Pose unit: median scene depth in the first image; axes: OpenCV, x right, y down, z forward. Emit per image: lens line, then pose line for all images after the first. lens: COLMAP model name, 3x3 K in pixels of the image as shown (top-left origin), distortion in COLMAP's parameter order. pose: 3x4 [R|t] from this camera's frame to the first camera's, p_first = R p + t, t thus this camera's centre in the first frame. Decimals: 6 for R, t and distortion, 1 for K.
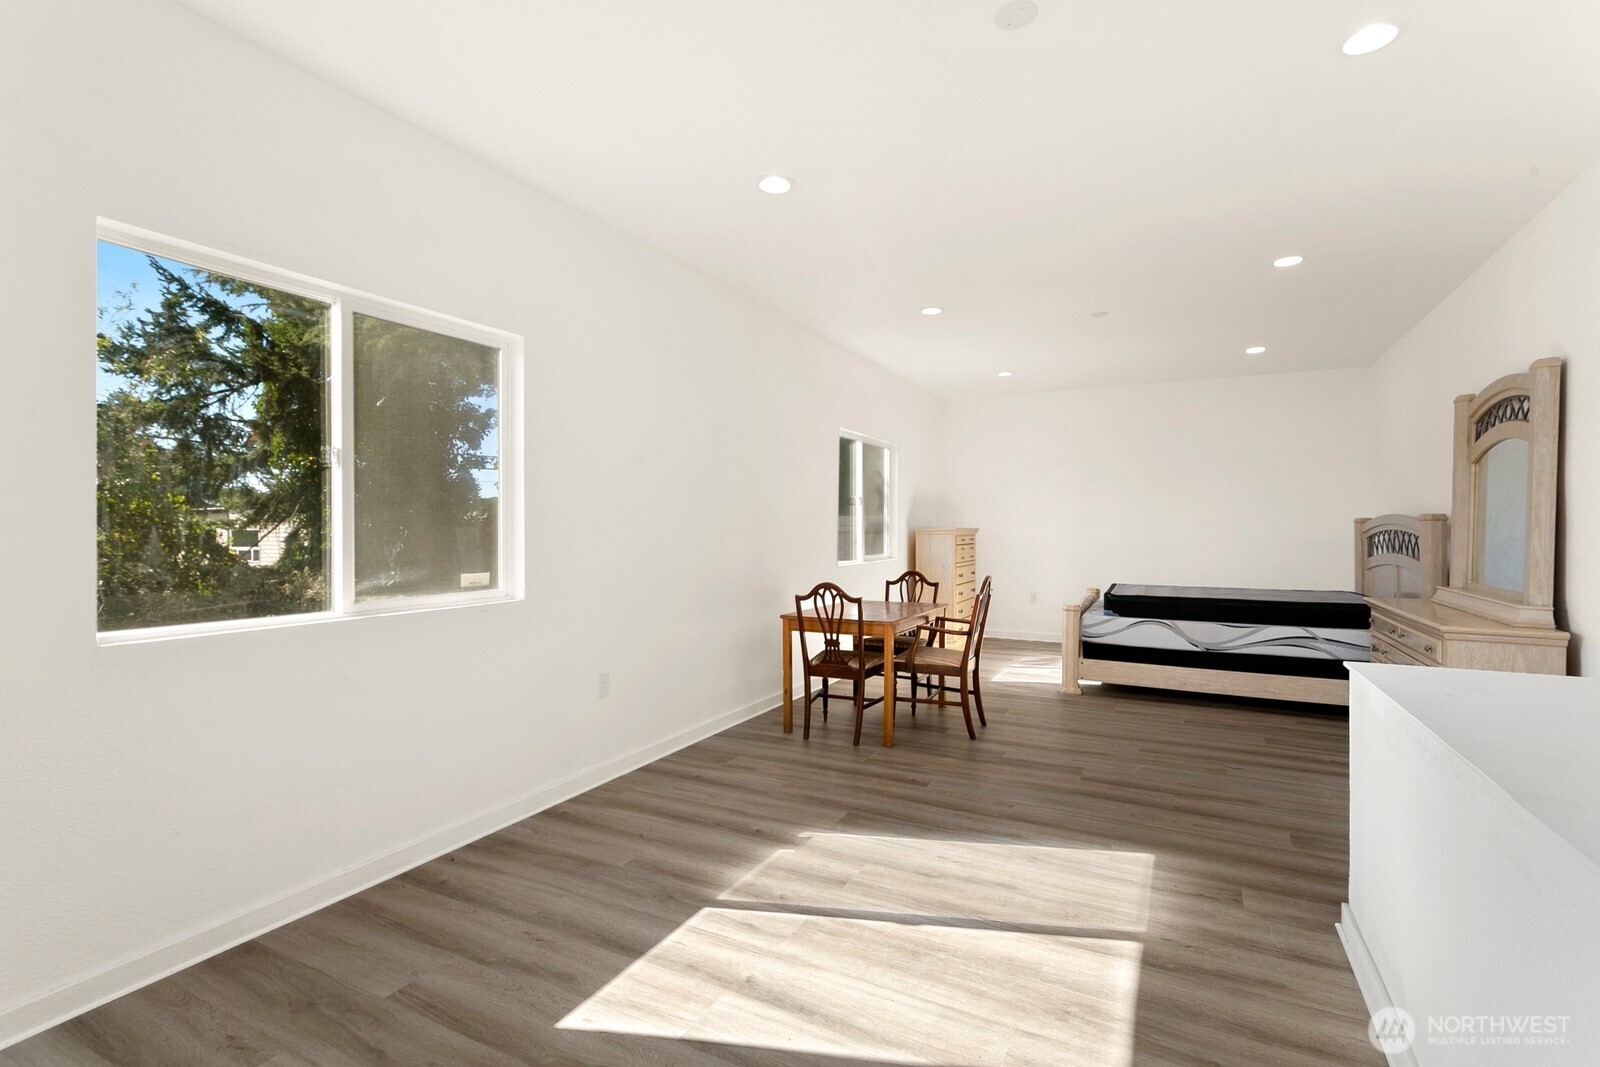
lens RADIAL K [[752.5, 0, 800.0], [0, 752.5, 533.5], [0, 0, 1]] dist [-0.000067, 0.000457]
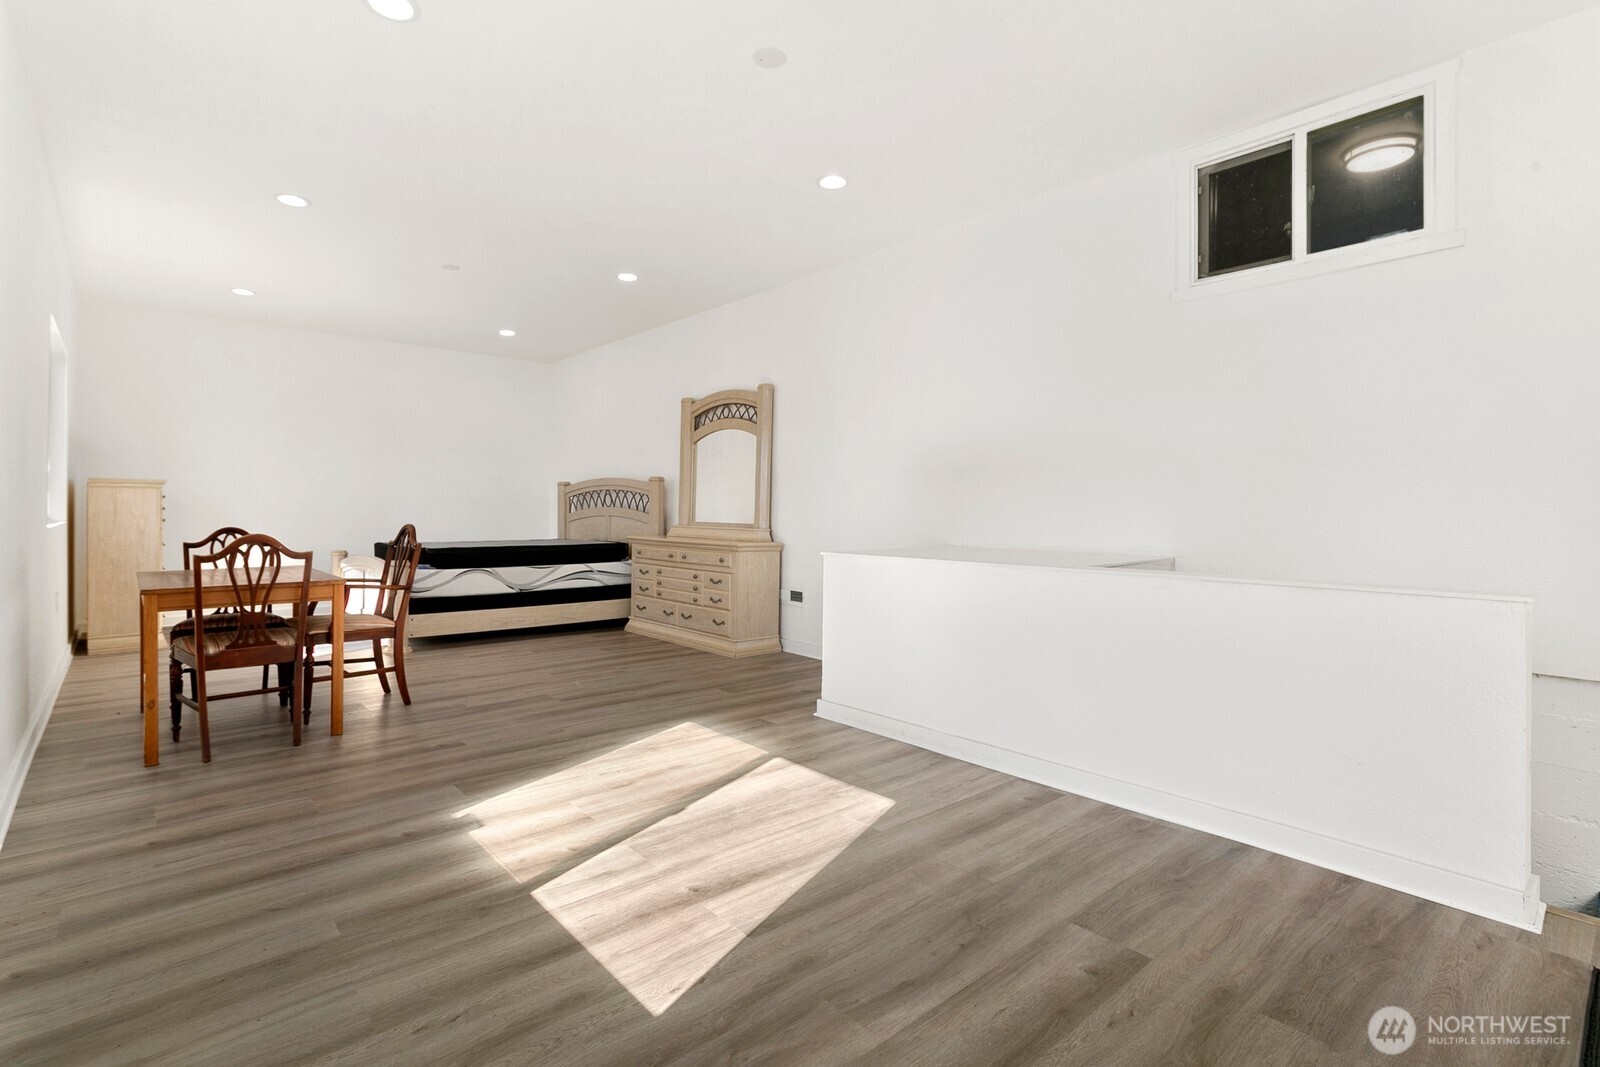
lens RADIAL K [[749.9, 0, 797.2], [0, 749.9, 521.3], [0, 0, 1]] dist [-0.000300, 0.000458]
pose [[0.365453, -0.014275, 0.930720, -0.647277], [0.001700, 0.999891, 0.014668, 0.060847], [-0.930828, -0.003778, 0.365438, 0.350684]]
